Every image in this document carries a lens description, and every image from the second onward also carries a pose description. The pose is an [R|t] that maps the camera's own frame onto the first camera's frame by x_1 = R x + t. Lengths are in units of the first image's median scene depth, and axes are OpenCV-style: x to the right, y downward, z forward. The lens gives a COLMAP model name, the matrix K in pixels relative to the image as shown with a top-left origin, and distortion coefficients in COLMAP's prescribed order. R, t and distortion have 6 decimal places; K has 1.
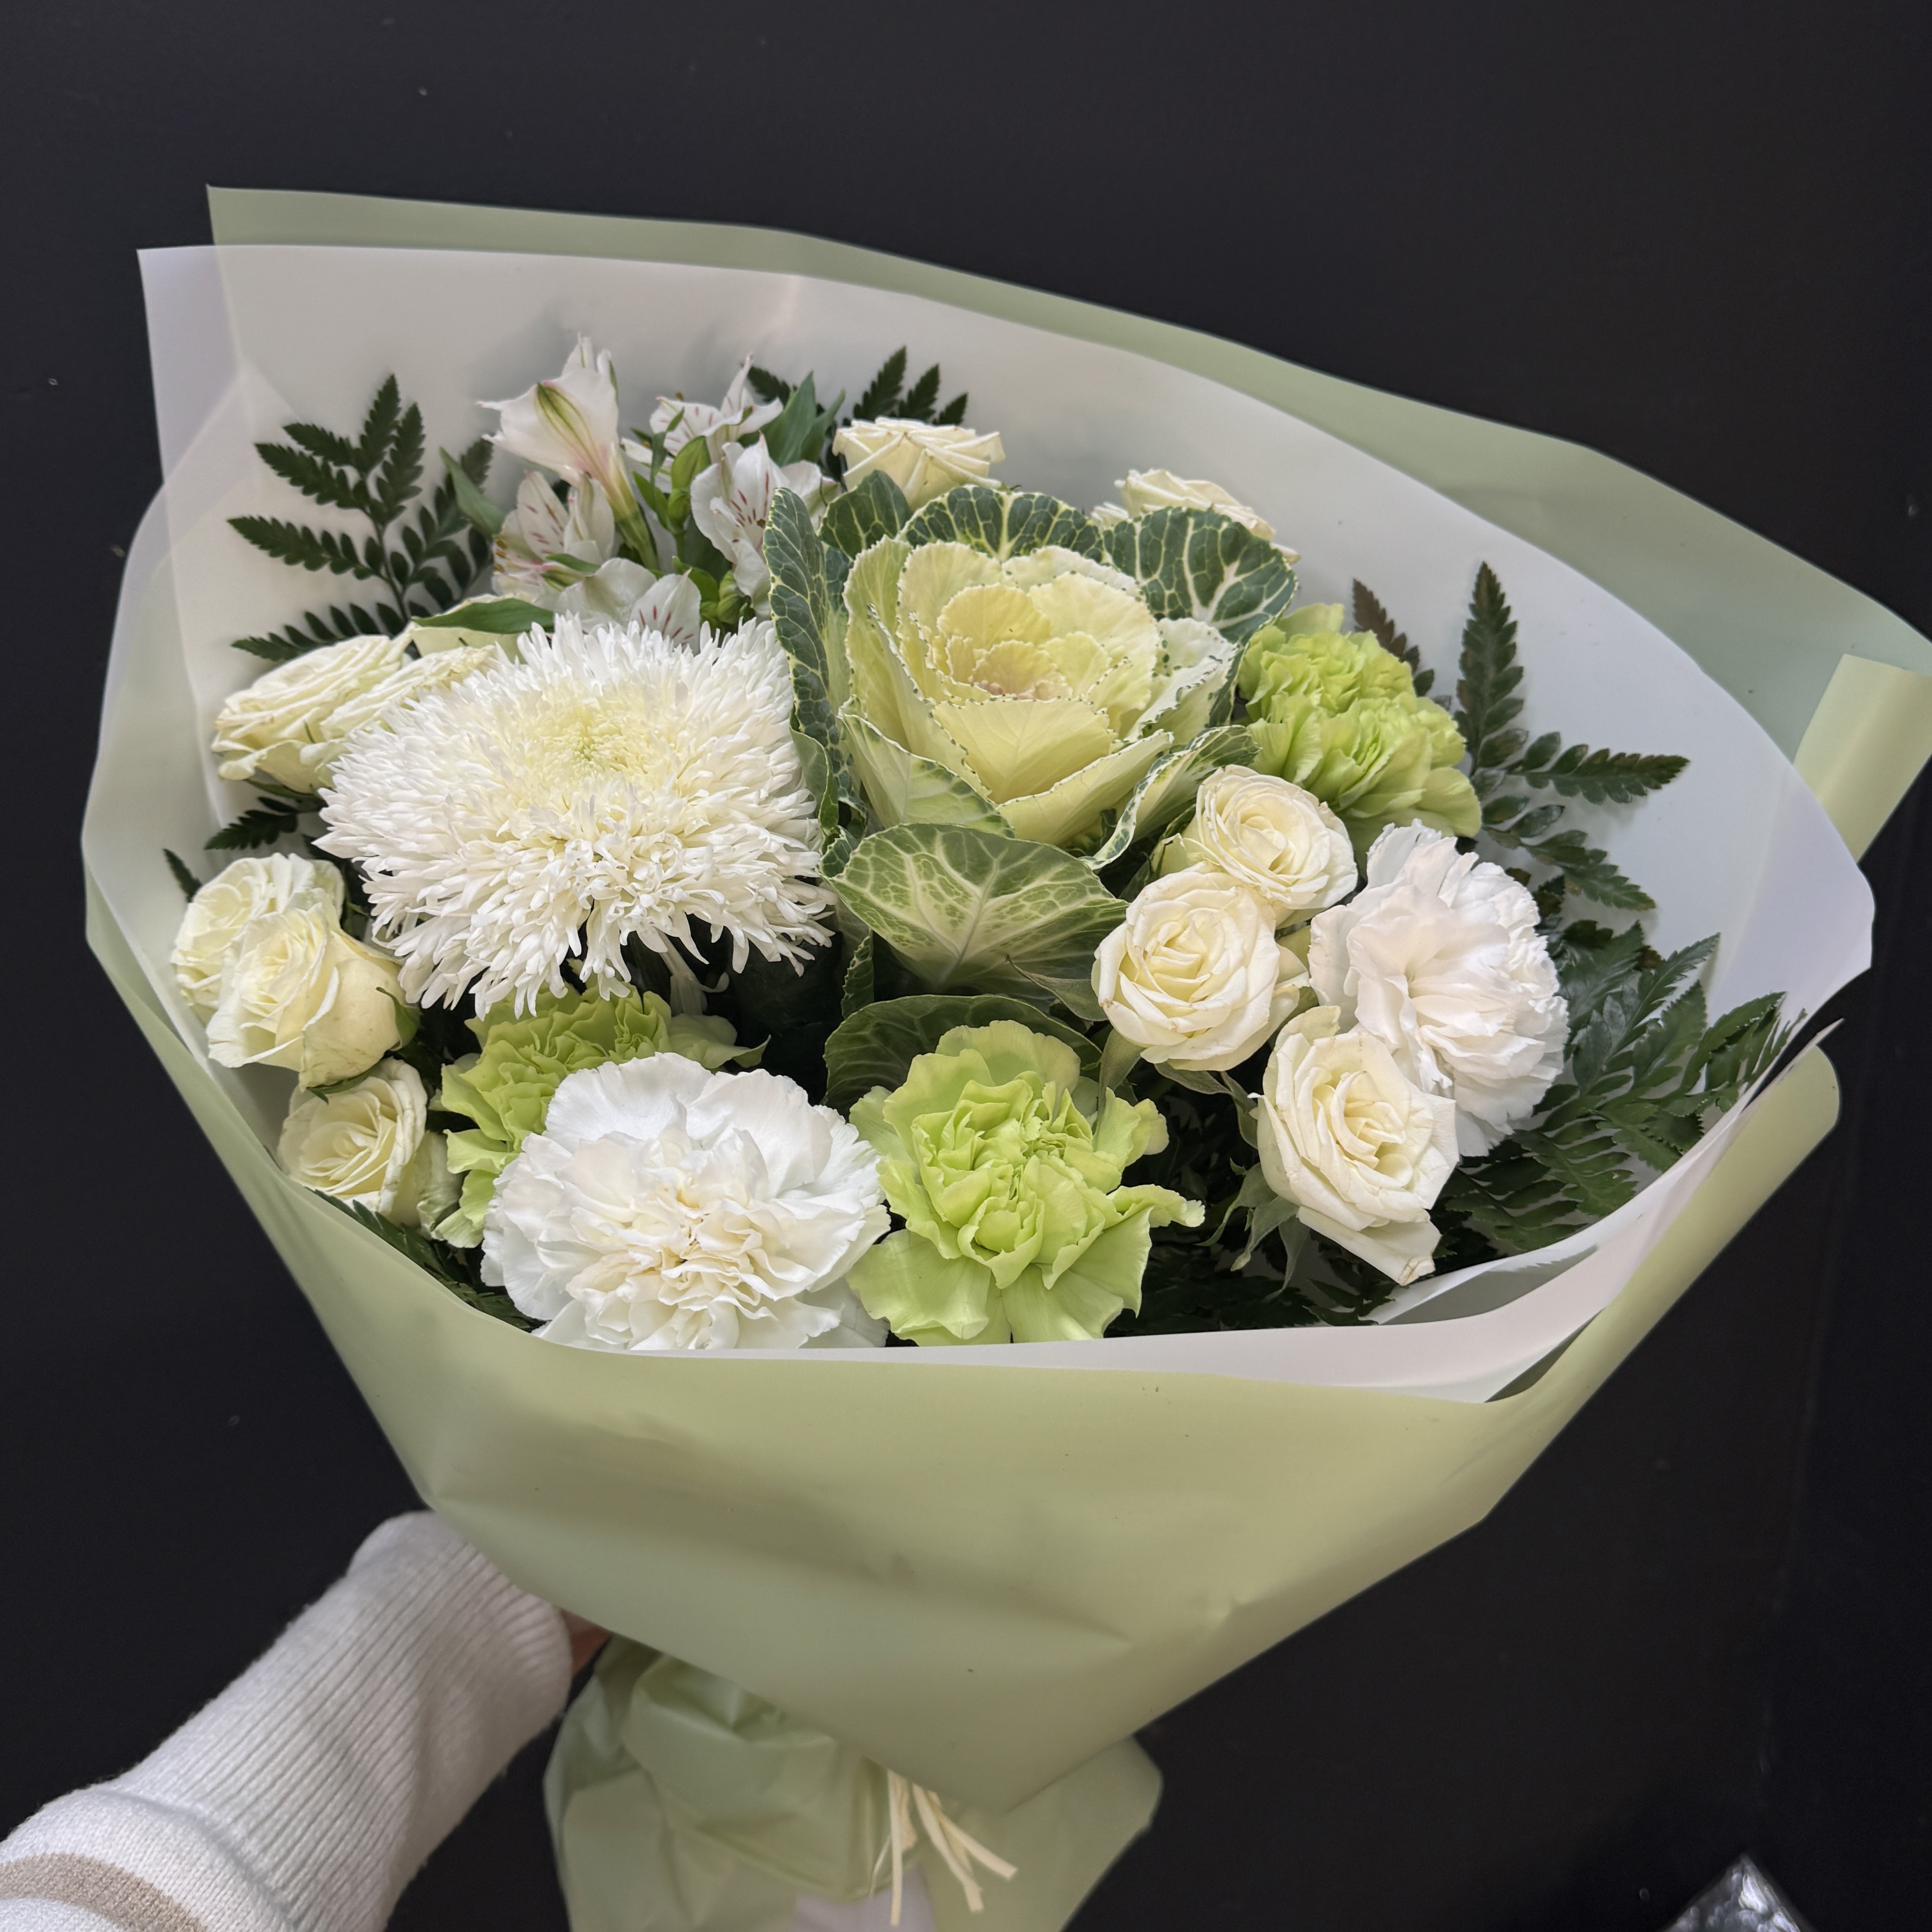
lens RADIAL K [[2169.5, 0, 954.6], [0, 2169.5, 1013.8], [0, 0, 1]] dist [0.109475, 0.000000]
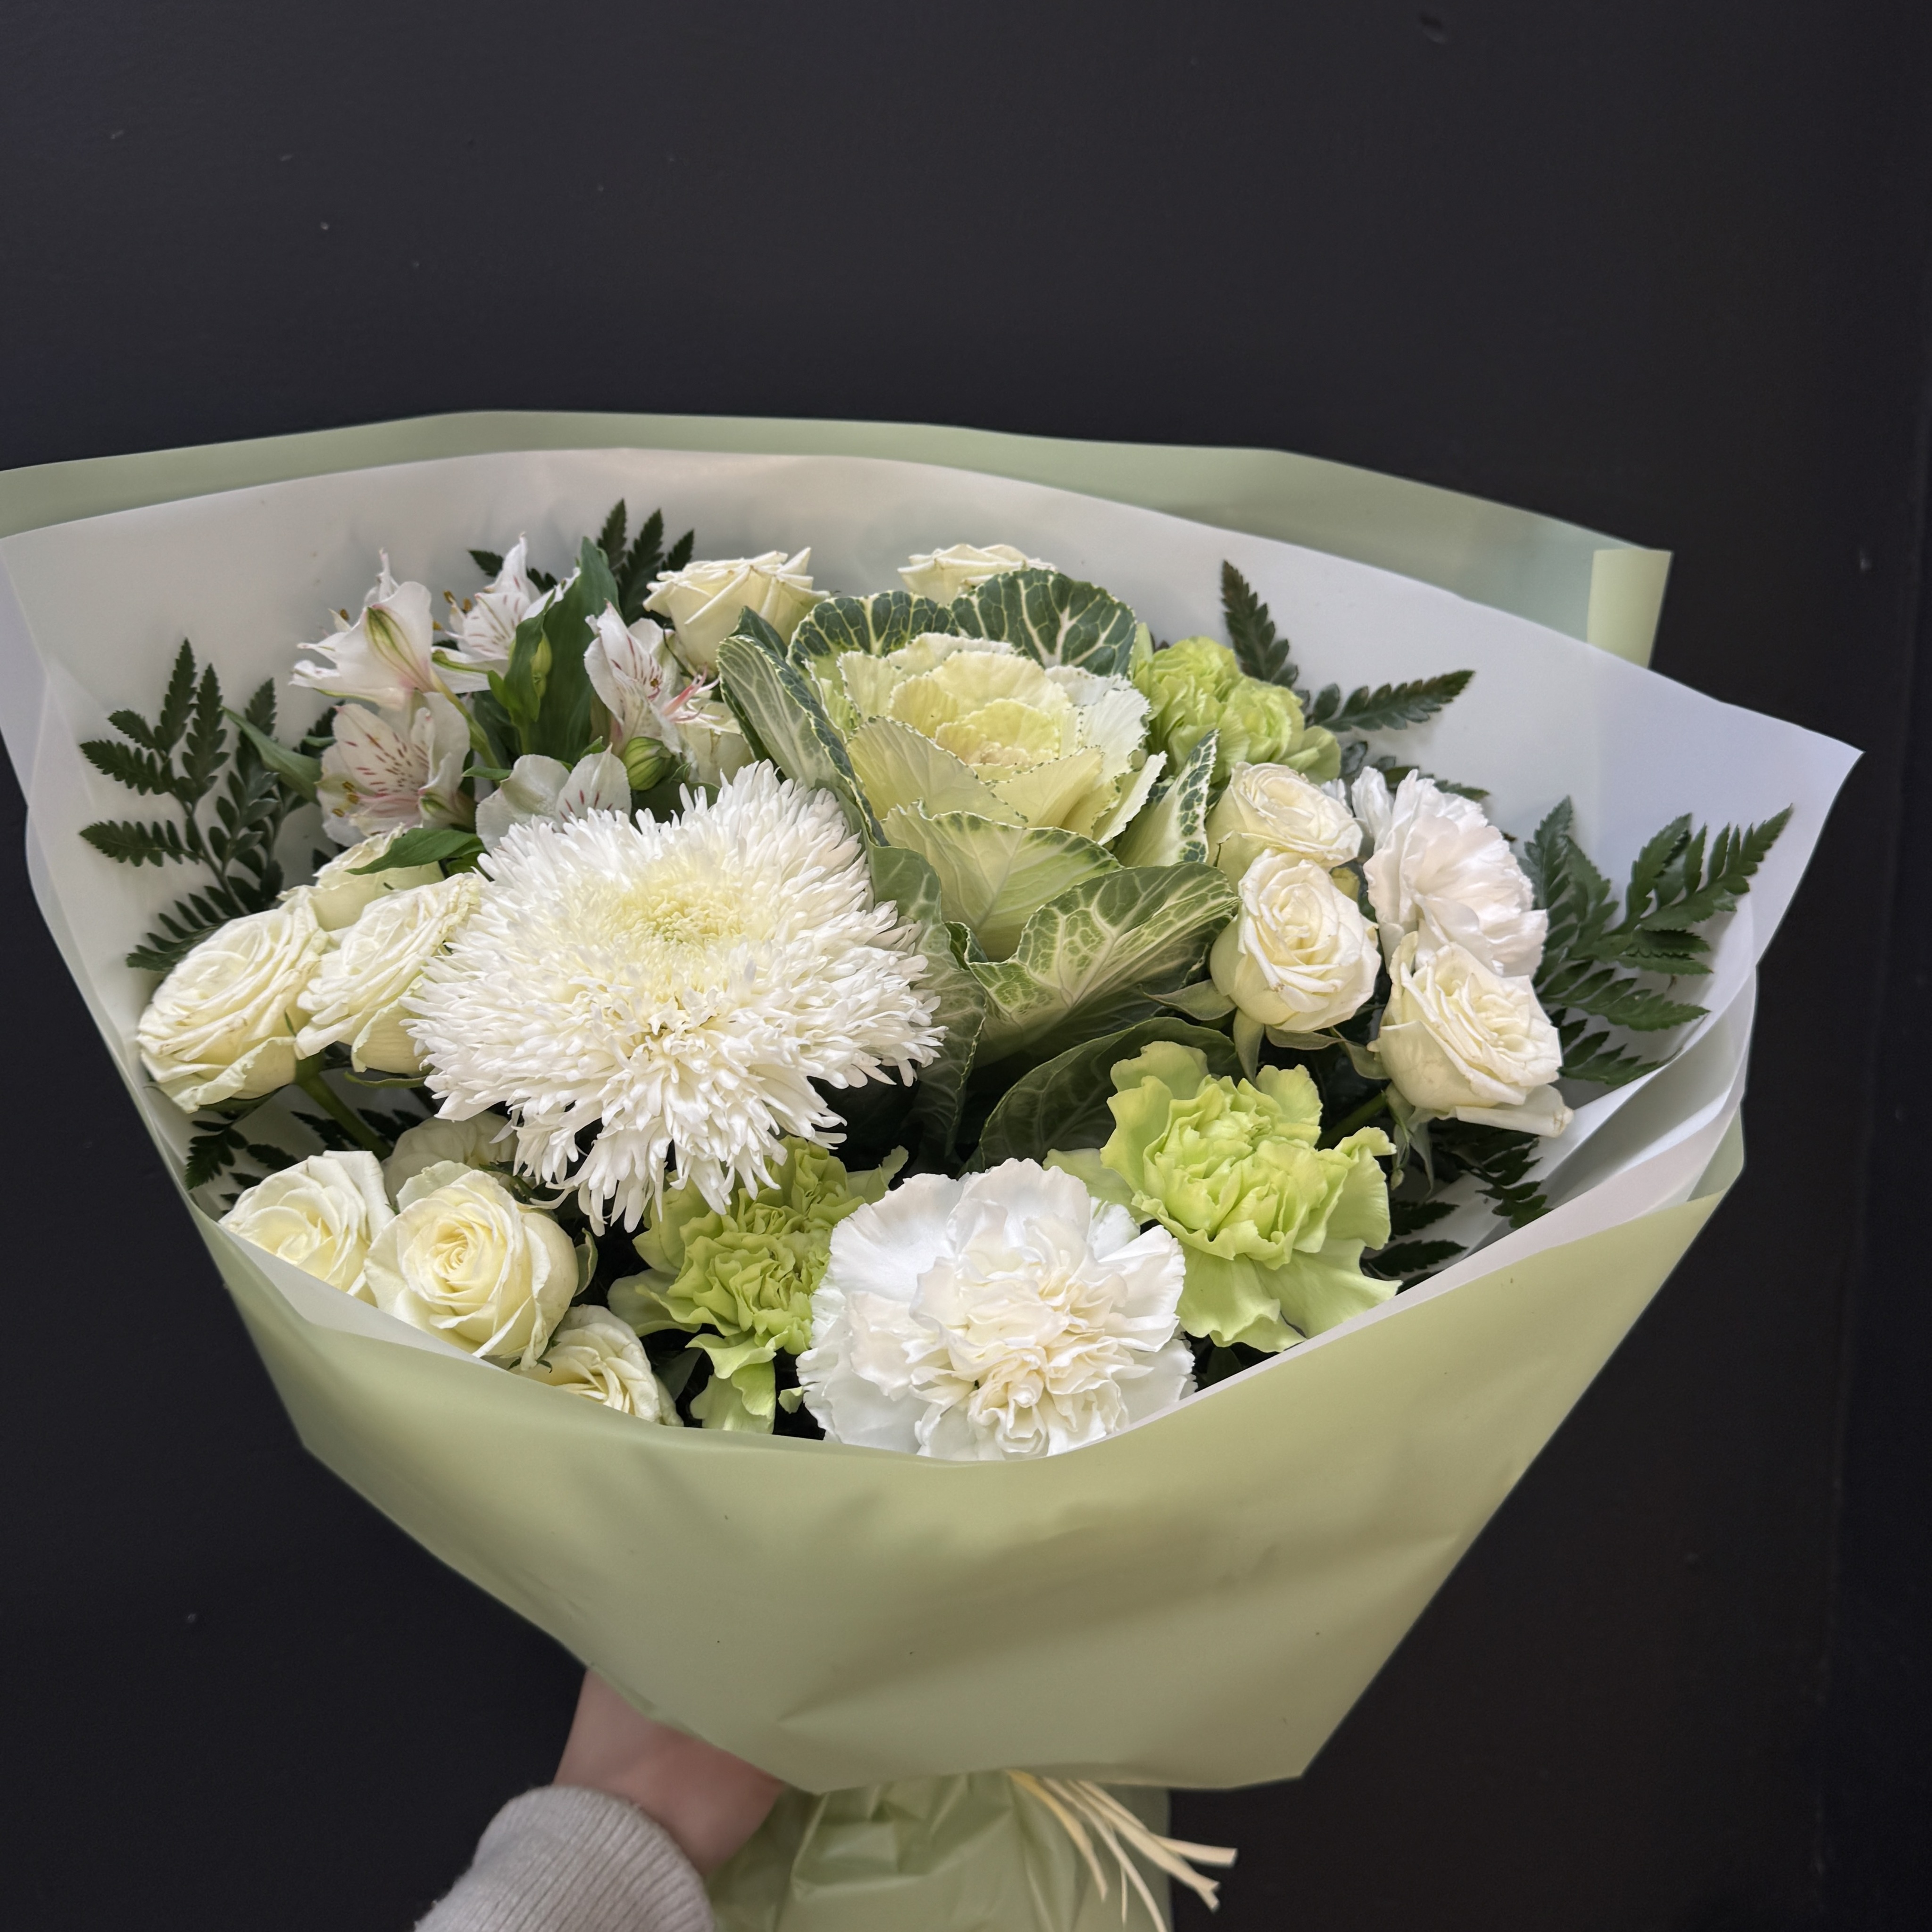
lens RADIAL K [[2169.5, 0, 983.5], [0, 2169.5, 976.5], [0, 0, 1]] dist [0.109475, 0.000000]
pose [[0.852438, -0.309019, 0.421731, -0.424012], [0.335722, 0.941890, 0.011573, -0.059187], [-0.400800, 0.131719, 0.906647, 0.050350]]
